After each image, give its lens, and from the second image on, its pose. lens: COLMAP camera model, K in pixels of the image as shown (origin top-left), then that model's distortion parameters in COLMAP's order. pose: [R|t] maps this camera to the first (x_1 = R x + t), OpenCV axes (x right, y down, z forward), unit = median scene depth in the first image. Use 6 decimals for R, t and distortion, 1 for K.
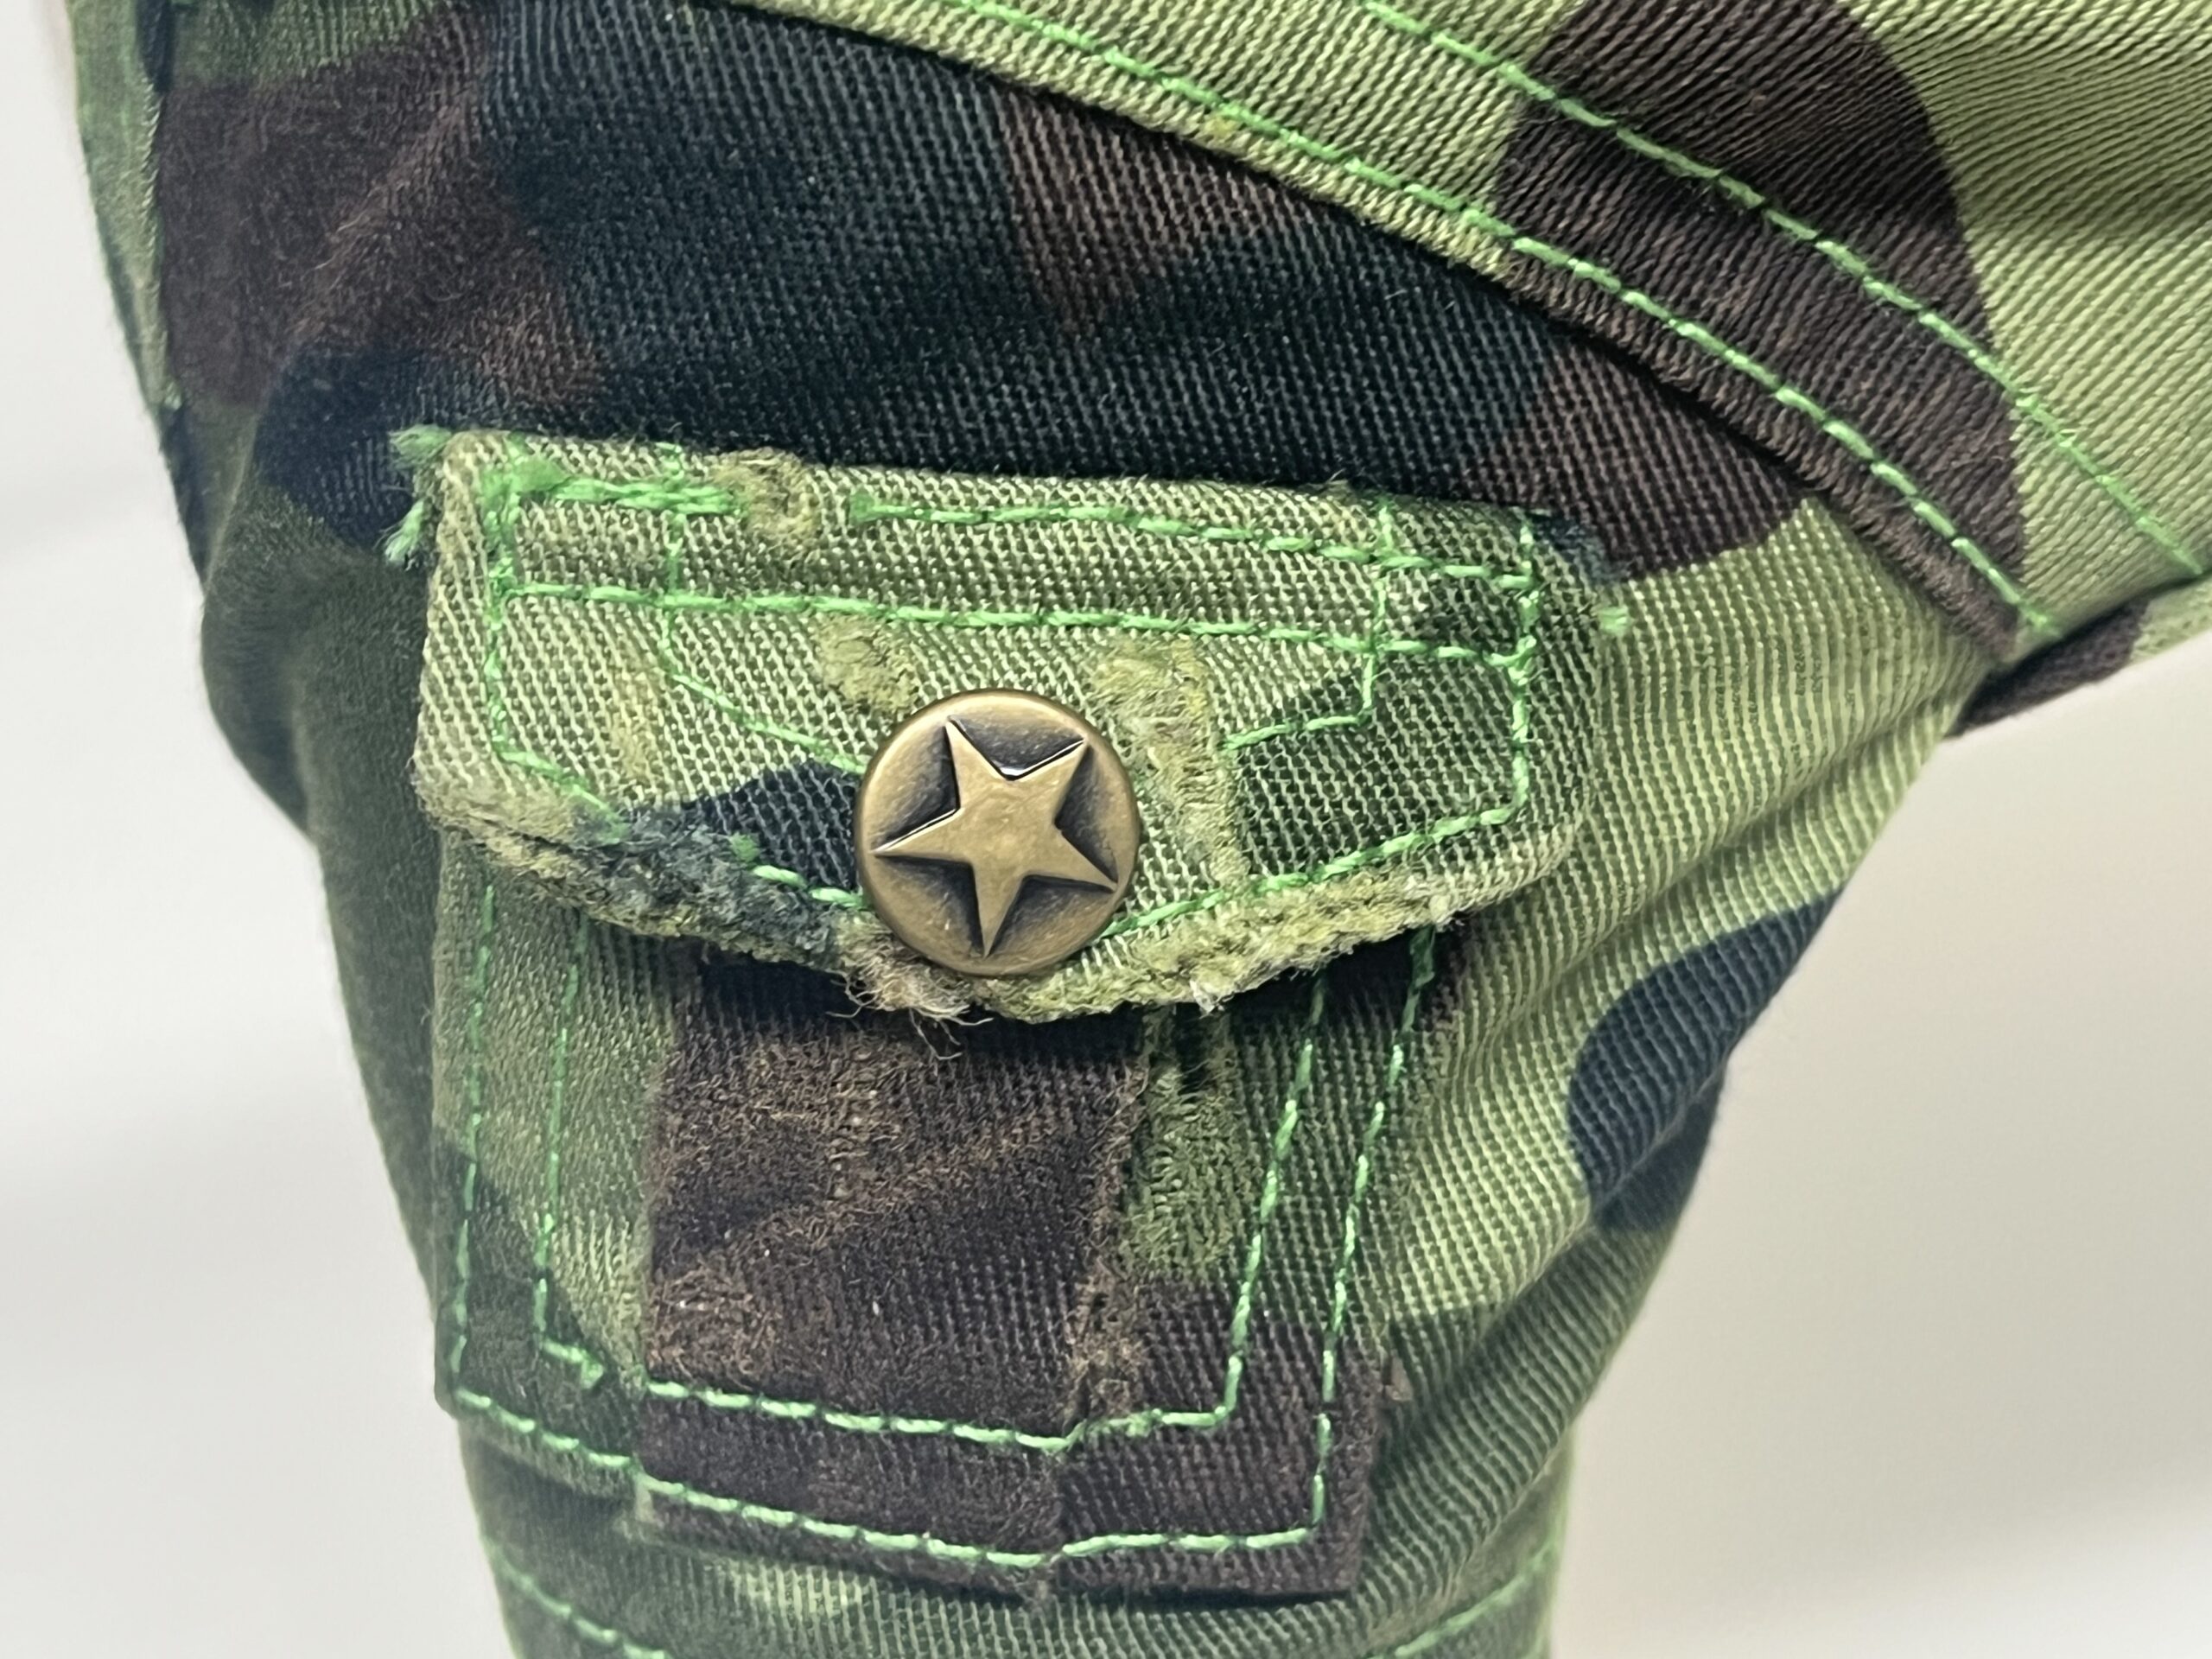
lens RADIAL K [[4230.6, 0, 1106.0], [0, 4230.6, 829.5], [0, 0, 1]] dist [0.199059, -0.241131]
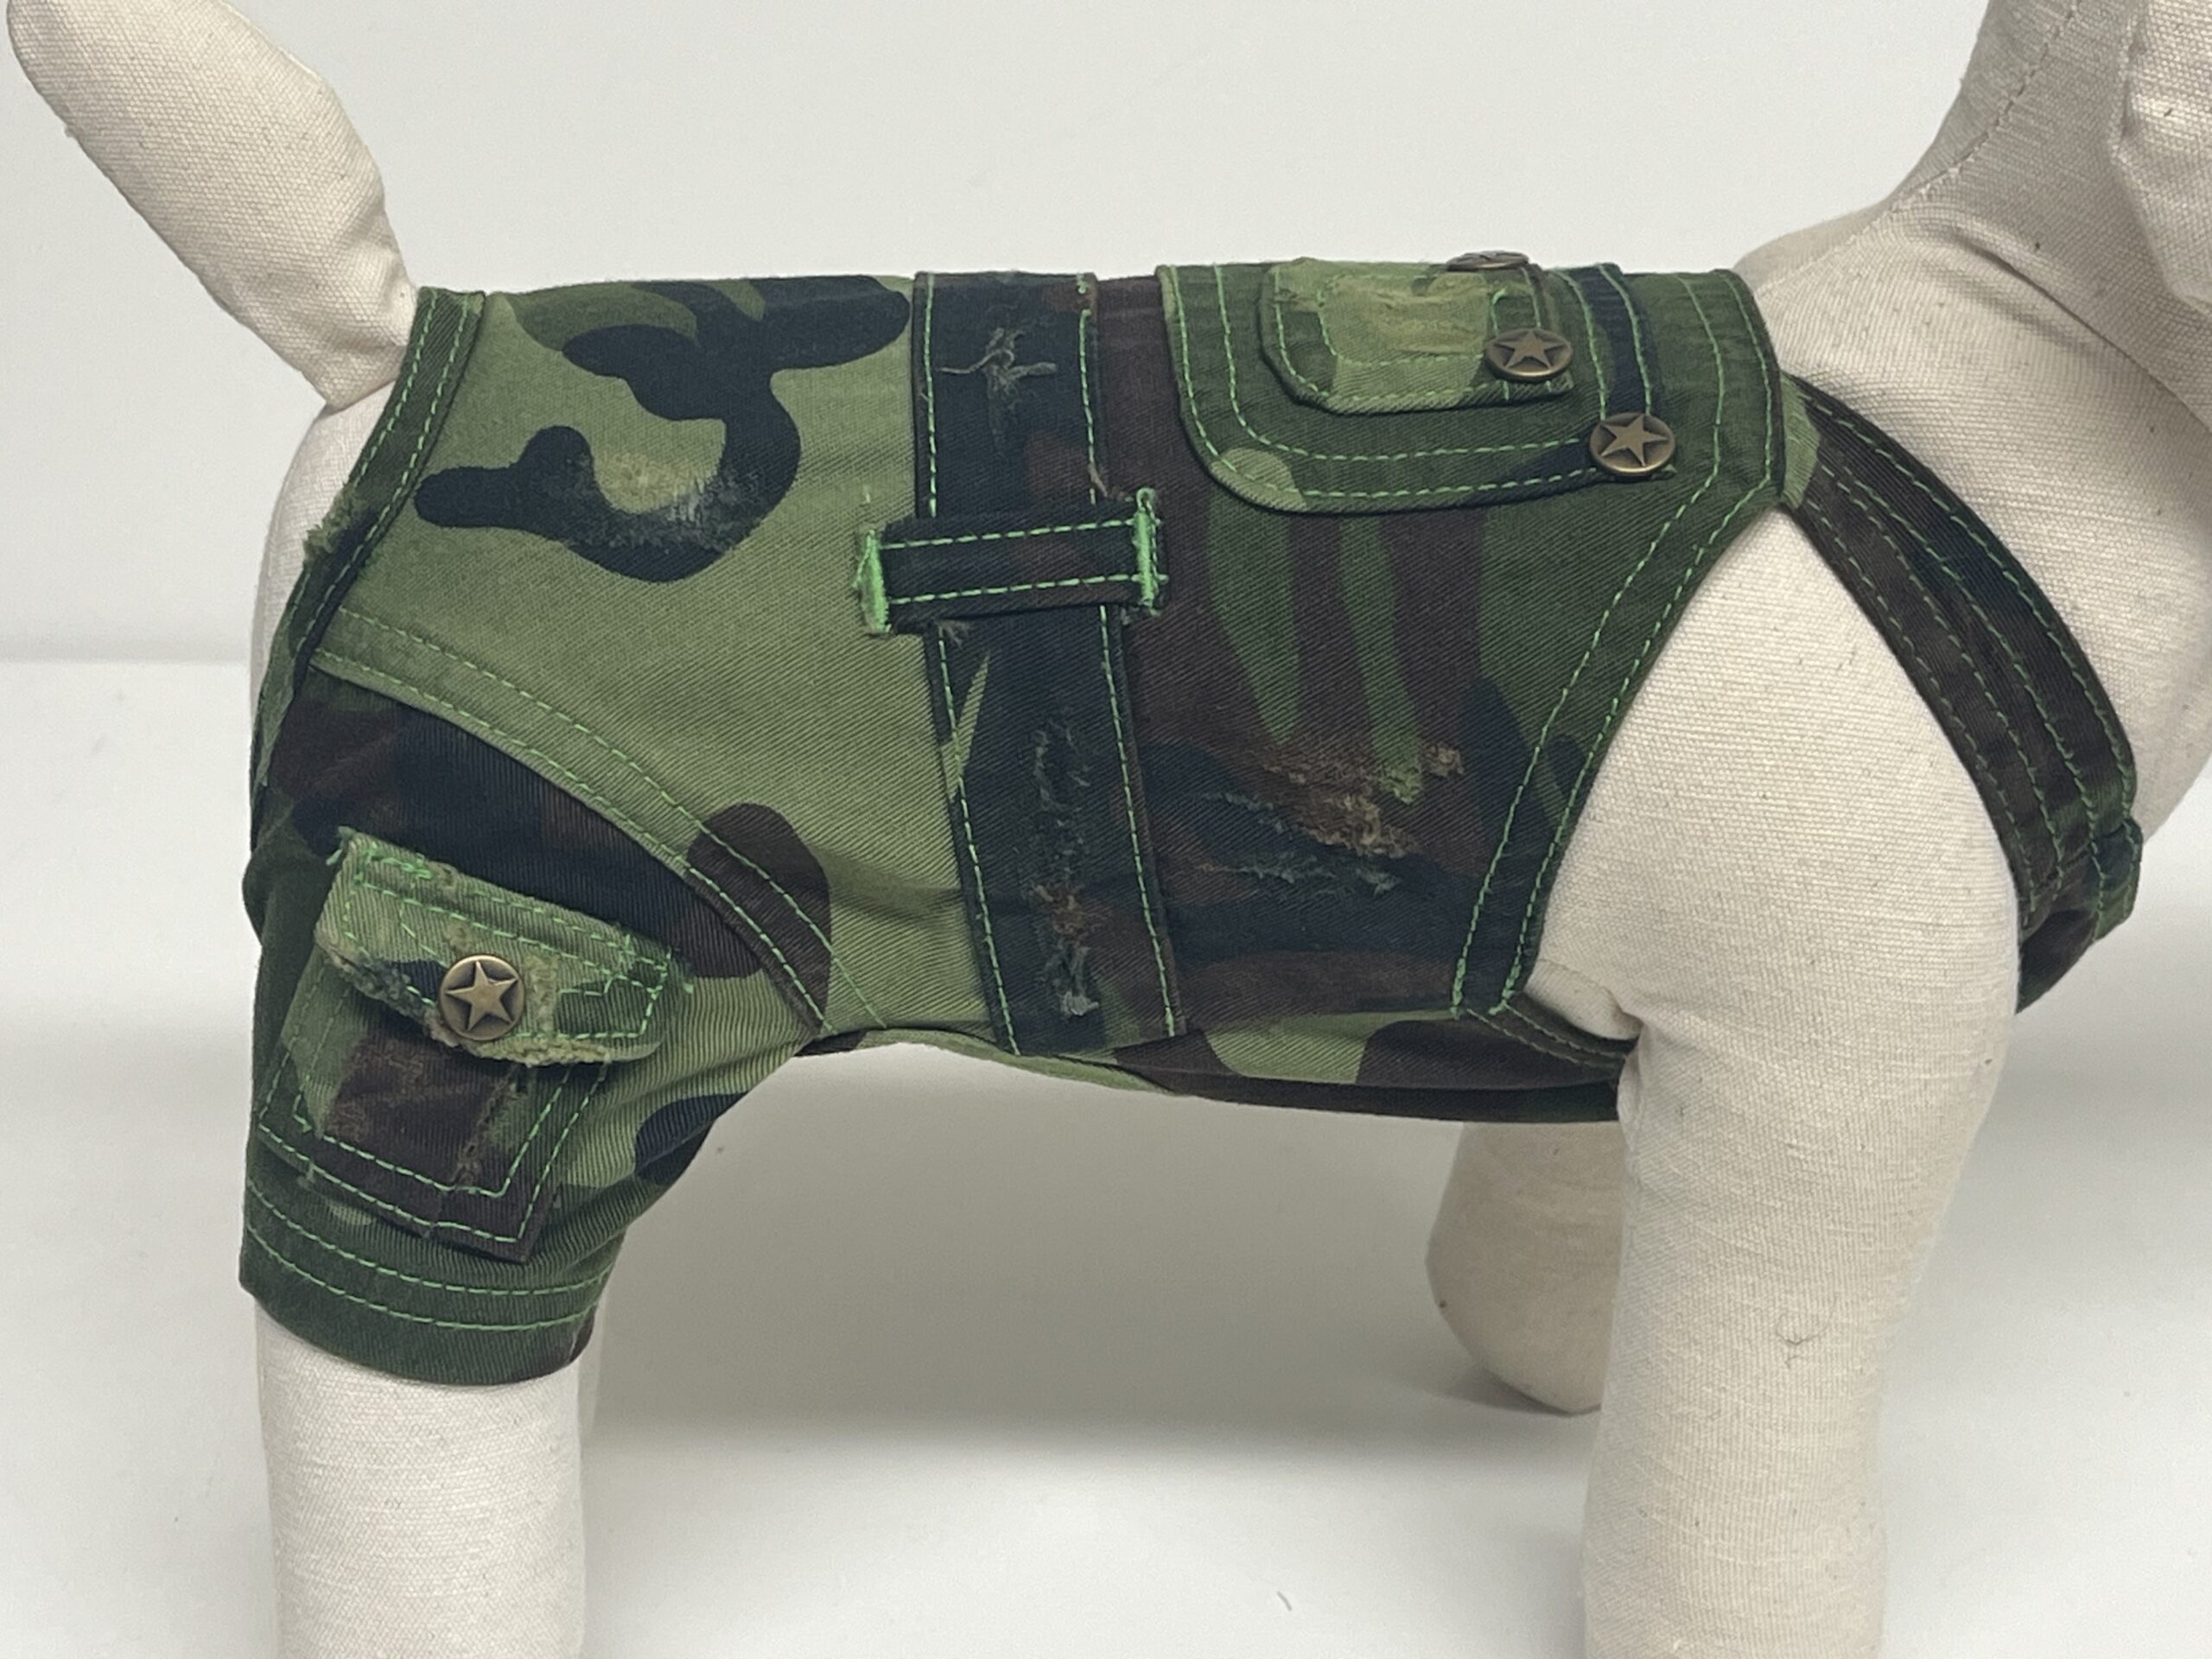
lens RADIAL K [[4230.6, 0, 1106.0], [0, 4230.6, 829.5], [0, 0, 1]] dist [0.199059, -0.241131]
pose [[0.955073, 0.288727, 0.066877, 0.175110], [-0.284025, 0.956131, -0.071715, -0.024095], [-0.084649, 0.049499, 0.995181, -2.286057]]
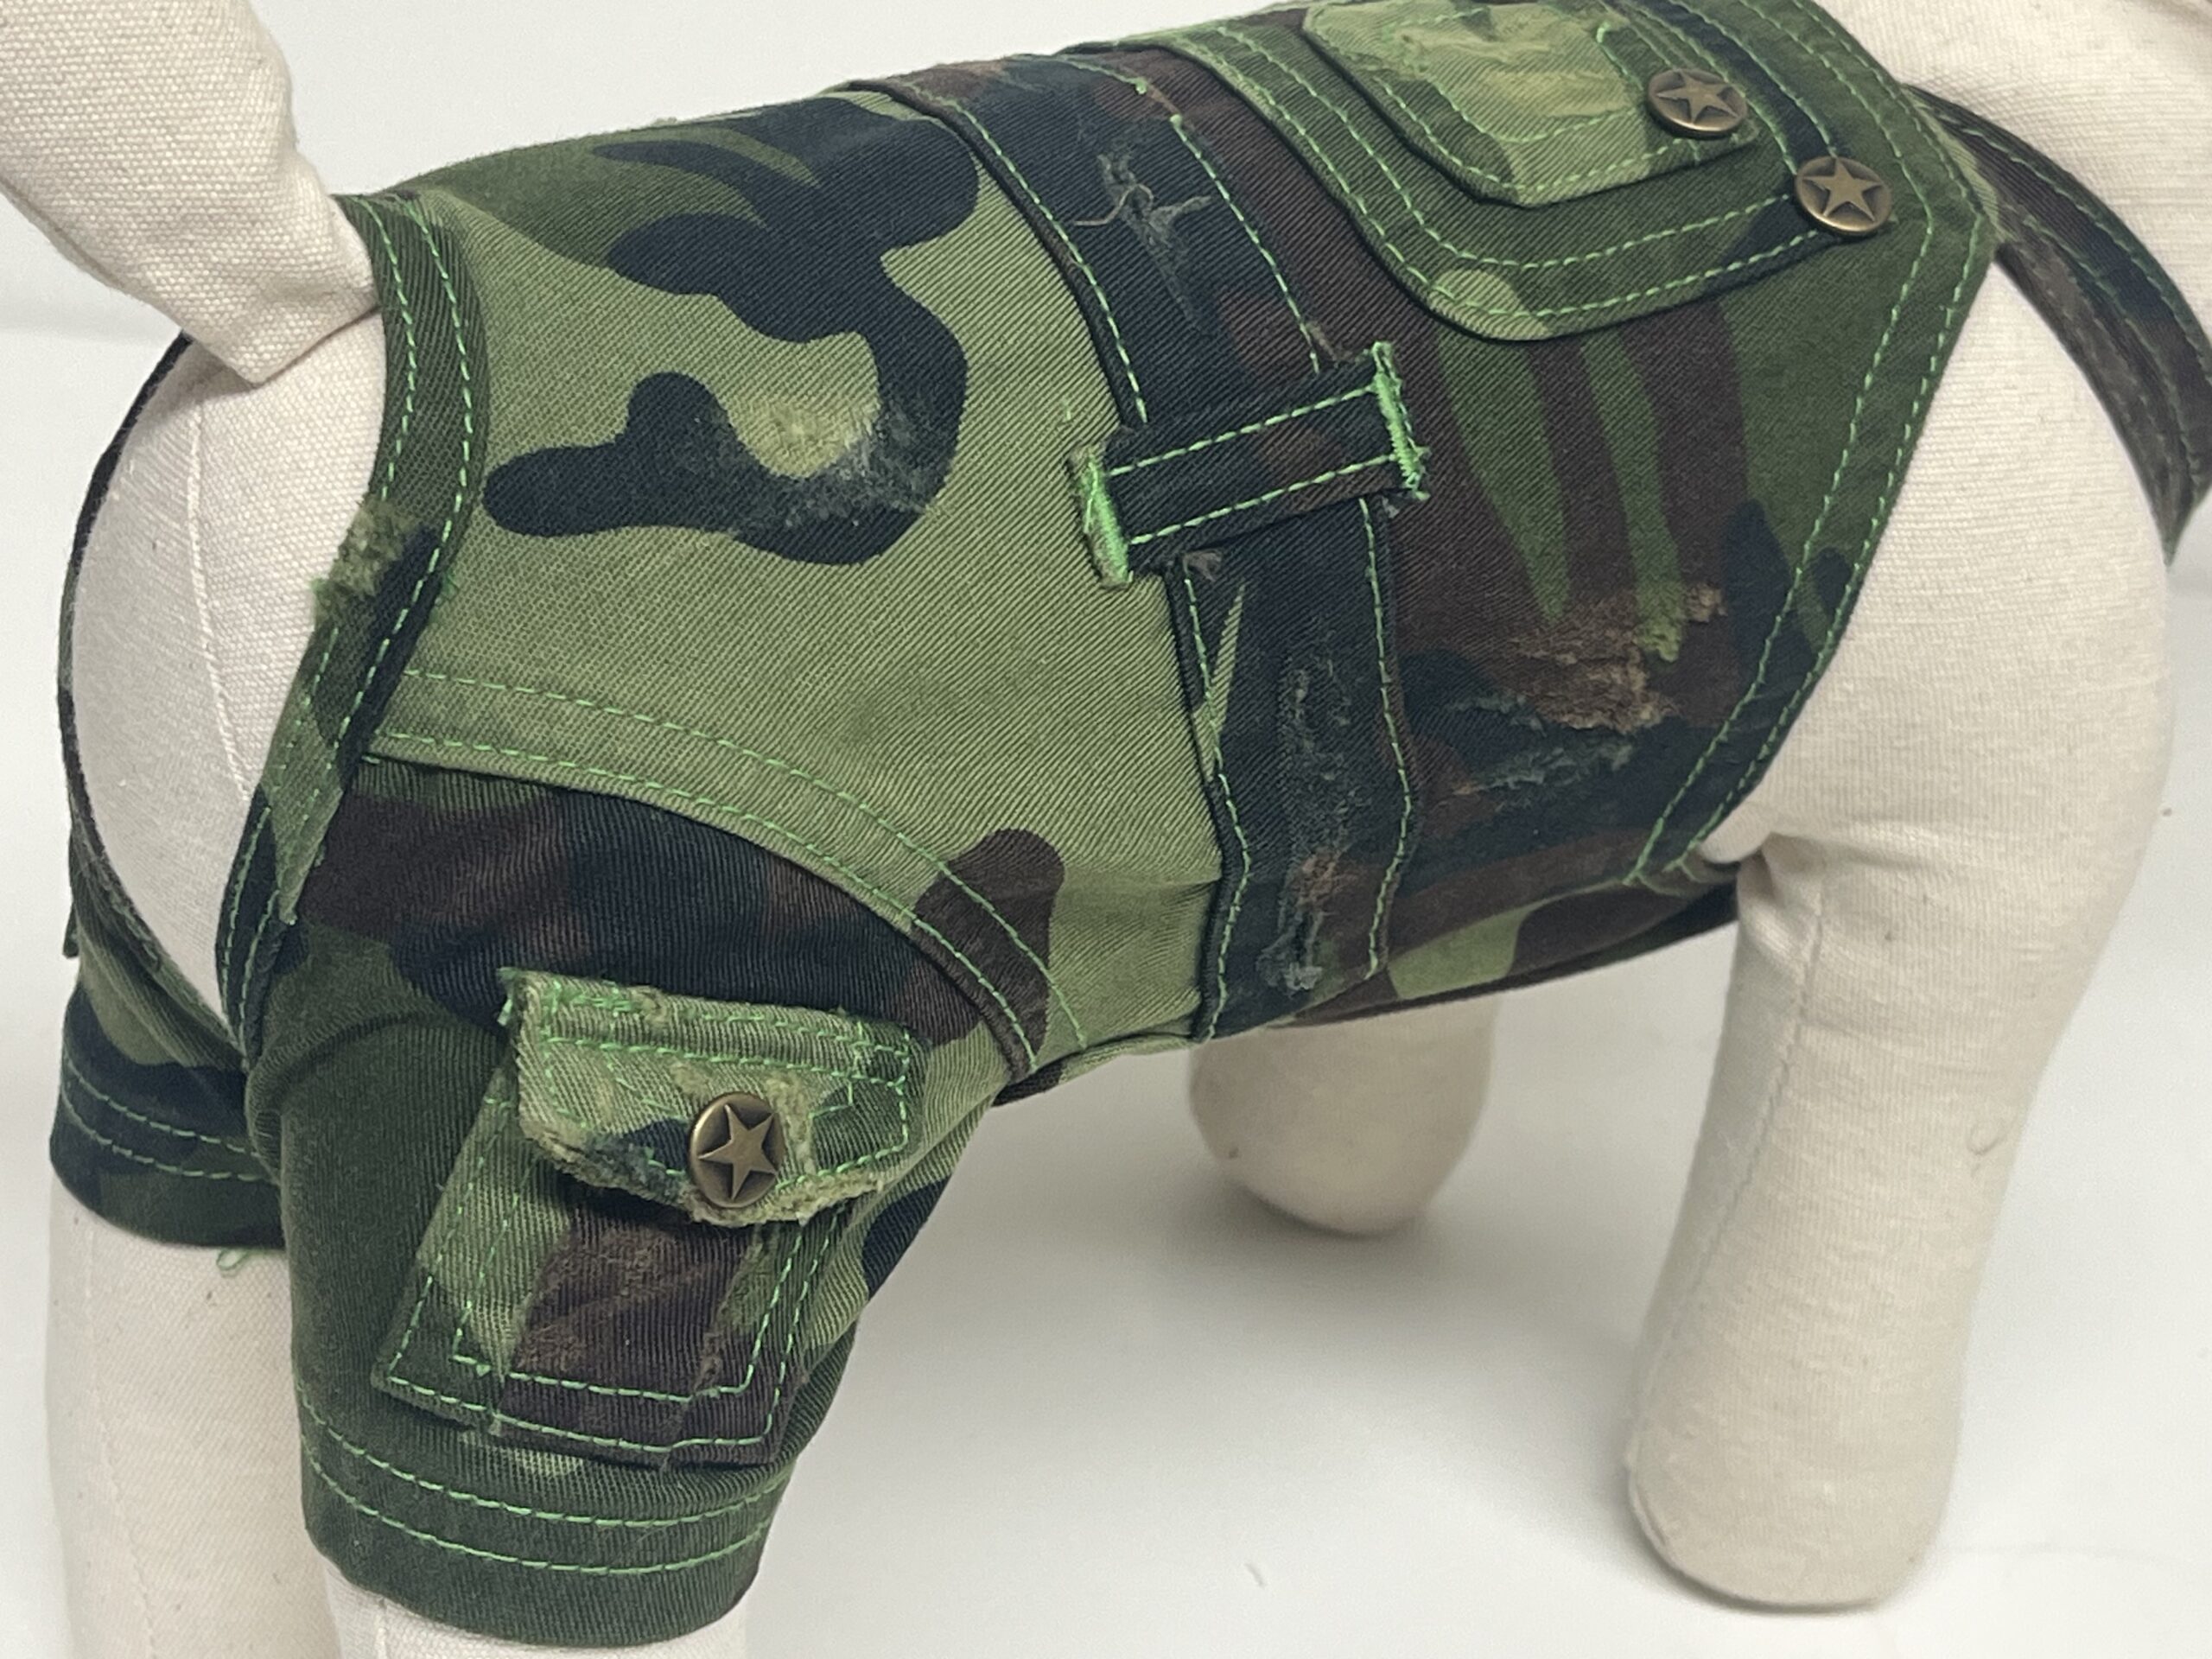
lens RADIAL K [[4230.6, 0, 1106.0], [0, 4230.6, 829.5], [0, 0, 1]] dist [0.199059, -0.241131]
pose [[0.840424, 0.079478, 0.536070, -1.161756], [-0.071112, 0.996808, -0.036301, -0.109036], [-0.537244, -0.007612, 0.843392, -1.183722]]
